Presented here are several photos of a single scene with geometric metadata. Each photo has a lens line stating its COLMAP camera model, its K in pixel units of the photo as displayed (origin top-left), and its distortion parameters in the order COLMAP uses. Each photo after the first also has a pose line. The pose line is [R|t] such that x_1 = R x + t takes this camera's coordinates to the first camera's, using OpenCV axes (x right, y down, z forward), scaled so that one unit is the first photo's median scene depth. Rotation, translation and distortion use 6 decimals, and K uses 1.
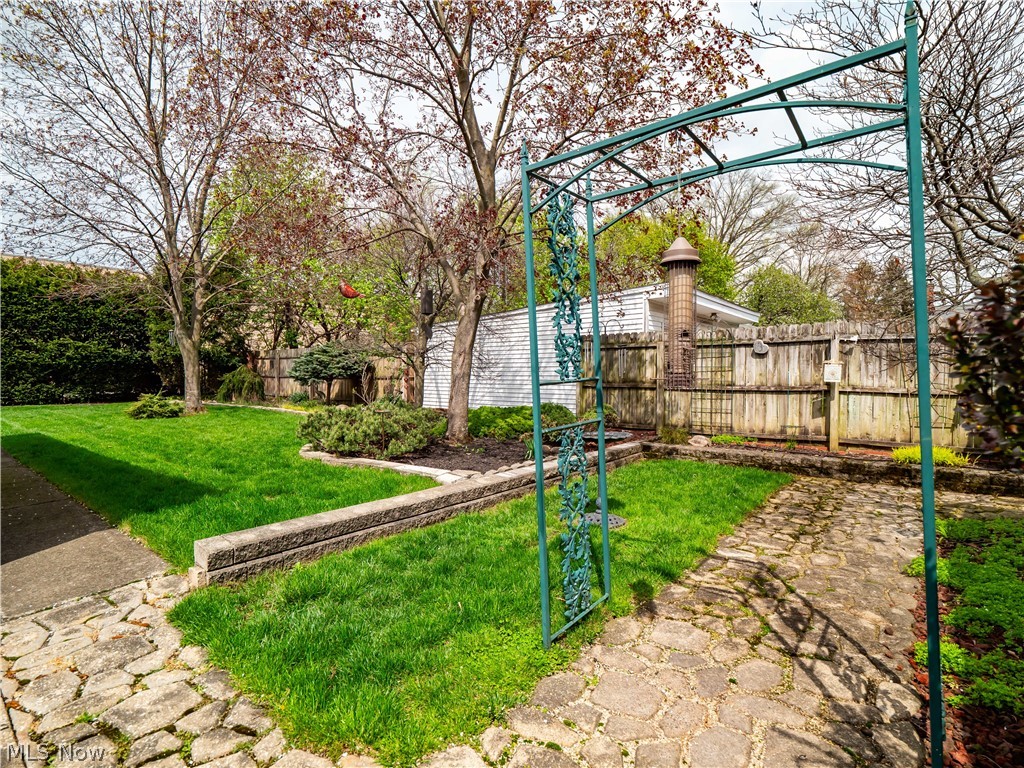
lens RADIAL K [[493.0, 0, 512.0], [0, 493.0, 384.0], [0, 0, 1]] dist [0.000214, 0.000443]
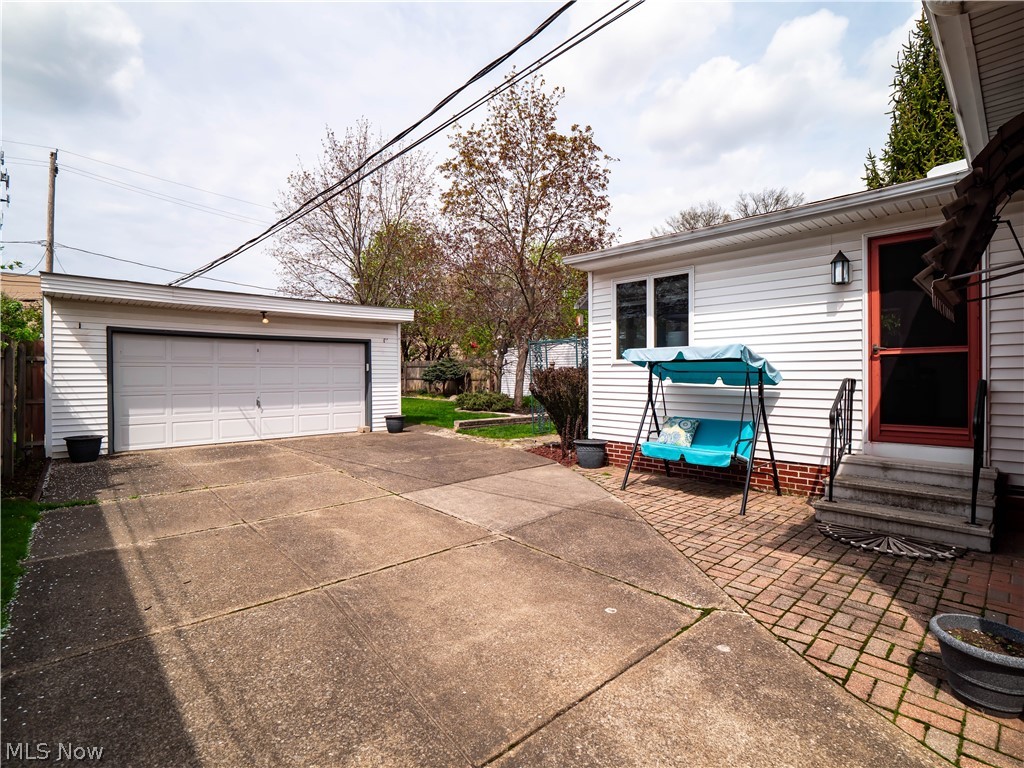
lens RADIAL K [[493.0, 0, 512.0], [0, 493.0, 384.0], [0, 0, 1]] dist [0.000214, 0.000443]
pose [[0.991060, 0.002650, -0.133392, 0.085539], [-0.002590, 0.999996, 0.000623, 0.000134], [0.133393, -0.000272, 0.991063, -0.654136]]
